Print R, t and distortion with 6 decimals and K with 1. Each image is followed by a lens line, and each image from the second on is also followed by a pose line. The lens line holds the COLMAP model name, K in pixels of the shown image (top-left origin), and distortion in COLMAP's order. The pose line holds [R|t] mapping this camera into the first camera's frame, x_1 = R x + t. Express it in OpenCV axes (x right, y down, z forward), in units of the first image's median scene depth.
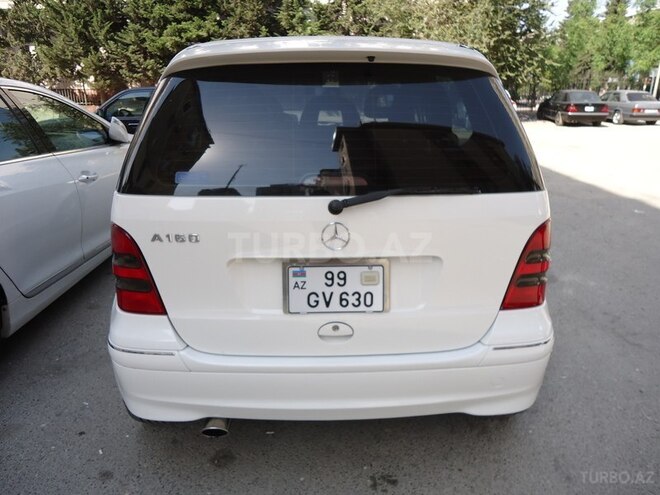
lens RADIAL K [[485.7, 0, 330.0], [0, 485.7, 247.5], [0, 0, 1]] dist [-0.008029, 0.002042]
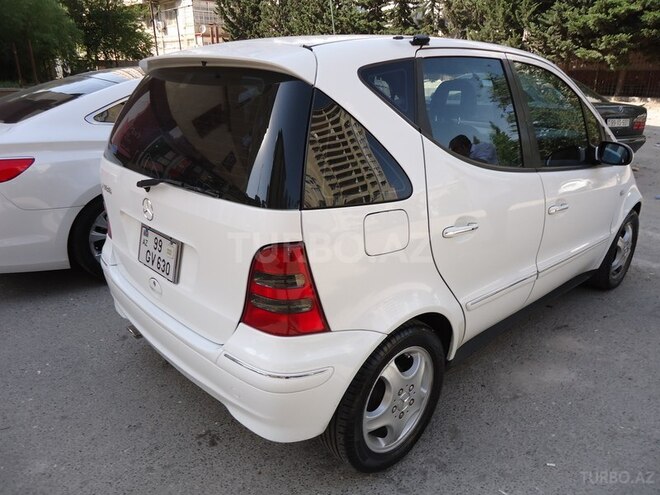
lens RADIAL K [[485.7, 0, 330.0], [0, 485.7, 247.5], [0, 0, 1]] dist [-0.008029, 0.002042]
pose [[0.657731, 0.260740, -0.706685, 0.102410], [-0.234642, 0.962421, 0.136710, -0.017419], [0.715774, 0.075900, 0.694195, 0.040038]]
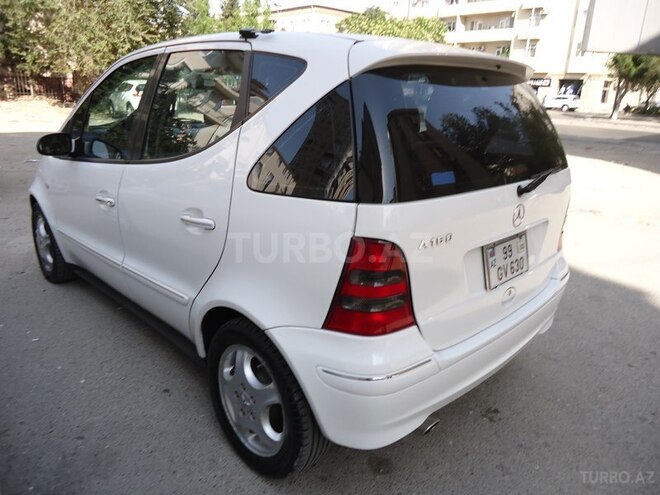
lens RADIAL K [[485.7, 0, 330.0], [0, 485.7, 247.5], [0, 0, 1]] dist [-0.008029, 0.002042]
pose [[0.712437, -0.183676, 0.677271, -0.095888], [0.170562, 0.981519, 0.086770, -0.010729], [-0.680692, 0.053699, 0.730599, 0.037512]]
